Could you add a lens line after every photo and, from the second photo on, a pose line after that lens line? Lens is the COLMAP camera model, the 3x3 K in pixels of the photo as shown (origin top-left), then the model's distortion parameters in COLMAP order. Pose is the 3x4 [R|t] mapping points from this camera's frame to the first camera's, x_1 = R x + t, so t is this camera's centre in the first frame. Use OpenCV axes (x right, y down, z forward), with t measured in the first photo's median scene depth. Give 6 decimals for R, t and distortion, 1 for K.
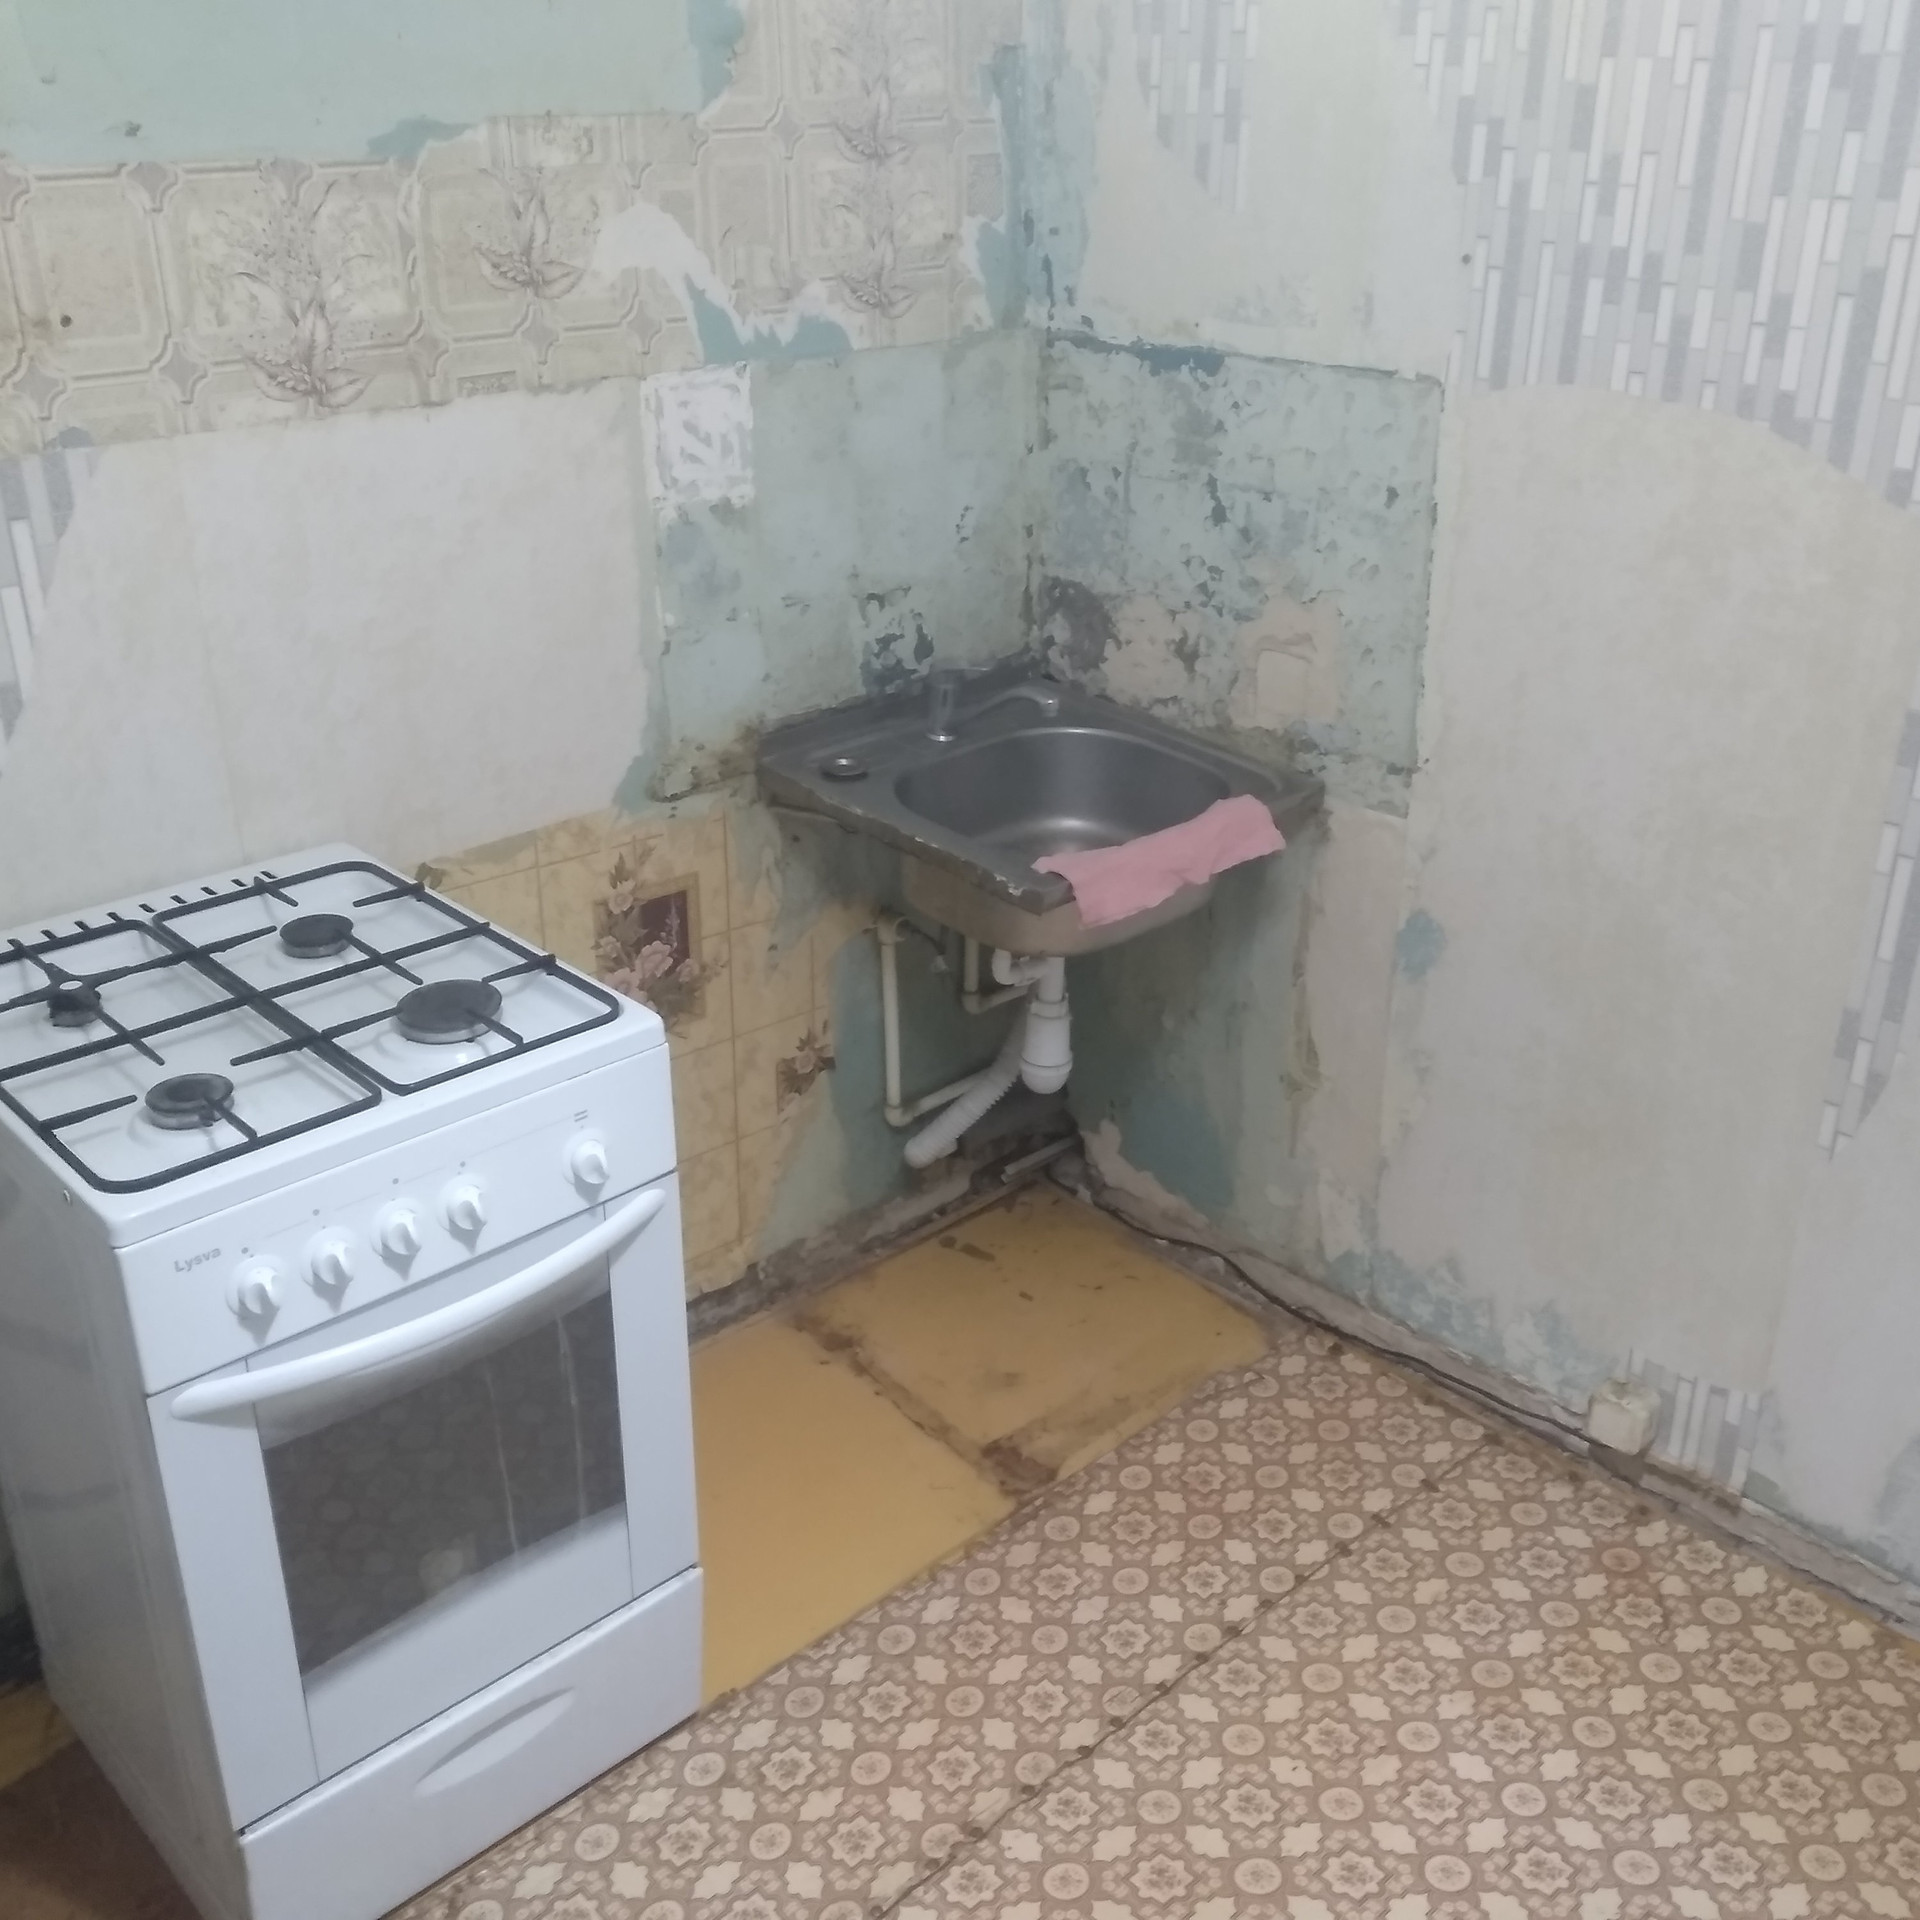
lens RADIAL K [[1979.6, 0, 952.4], [0, 1979.6, 962.4], [0, 0, 1]] dist [0.005227, 0.000000]
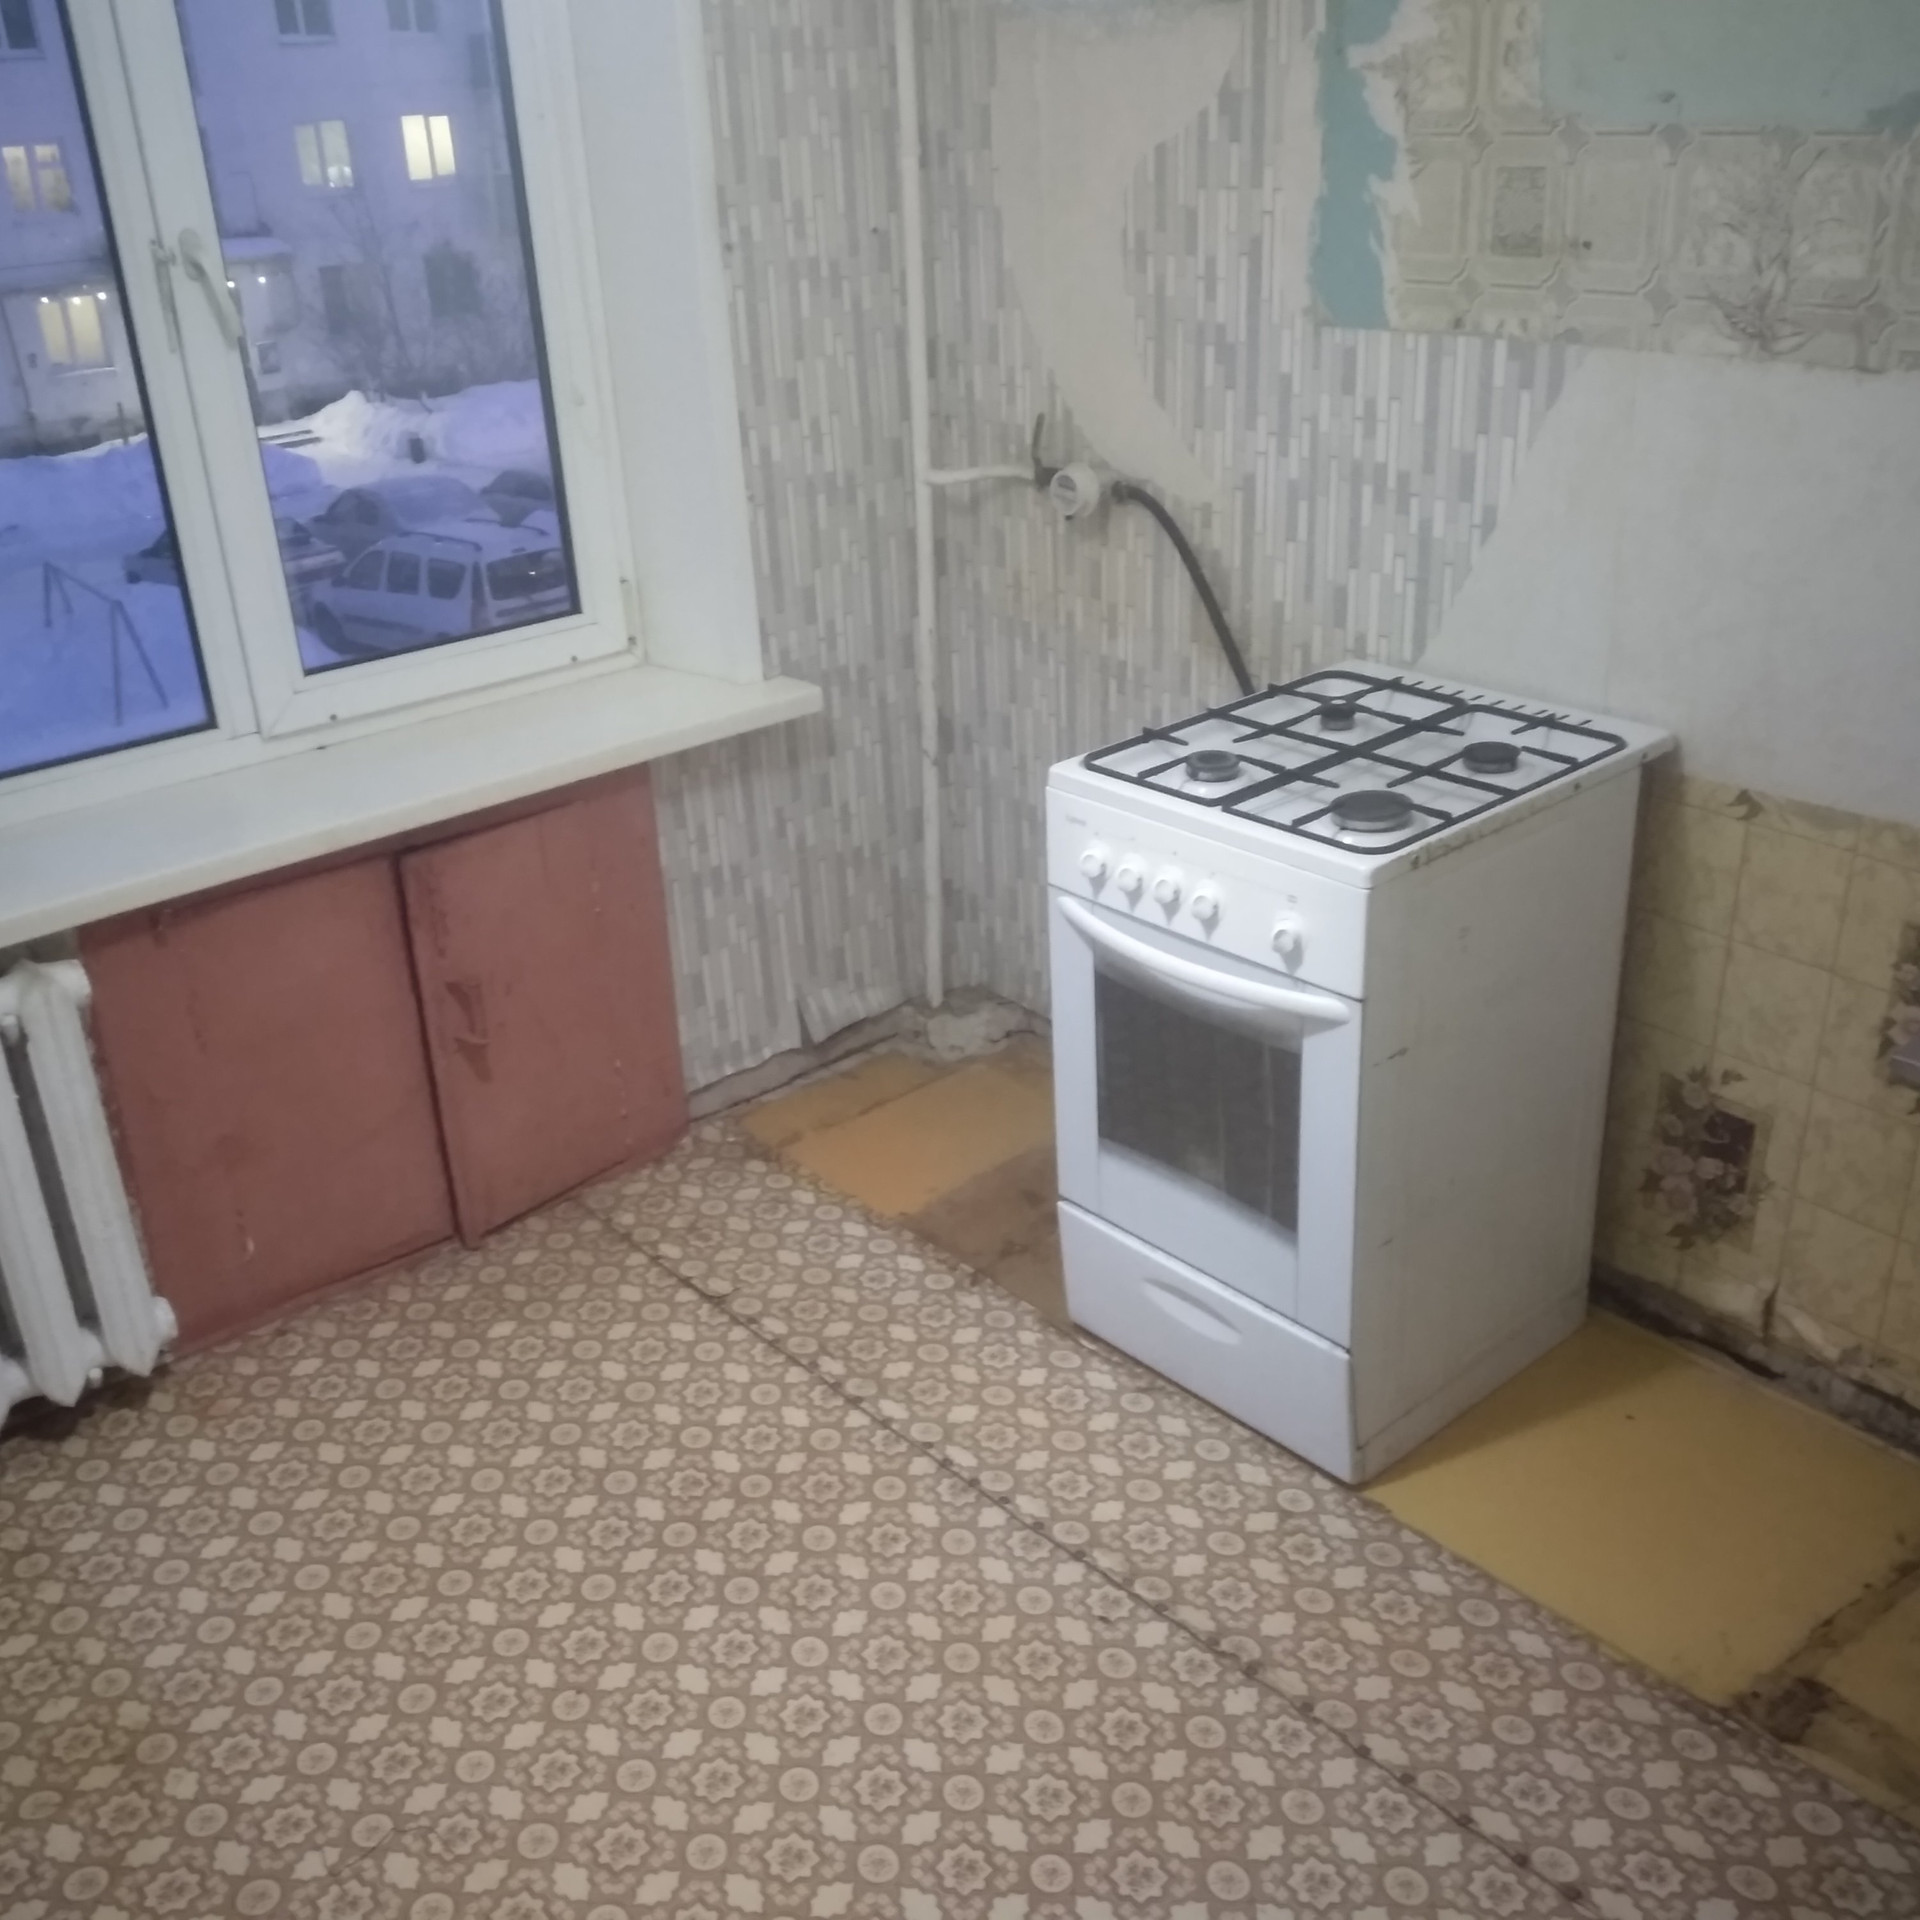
lens RADIAL K [[1979.6, 0, 954.1], [0, 1979.6, 959.0], [0, 0, 1]] dist [0.005227, 0.000000]
pose [[-0.025870, 0.428009, -0.903404, 0.861347], [-0.375683, 0.833300, 0.405553, -0.284257], [0.926387, 0.349885, 0.139238, 0.561196]]
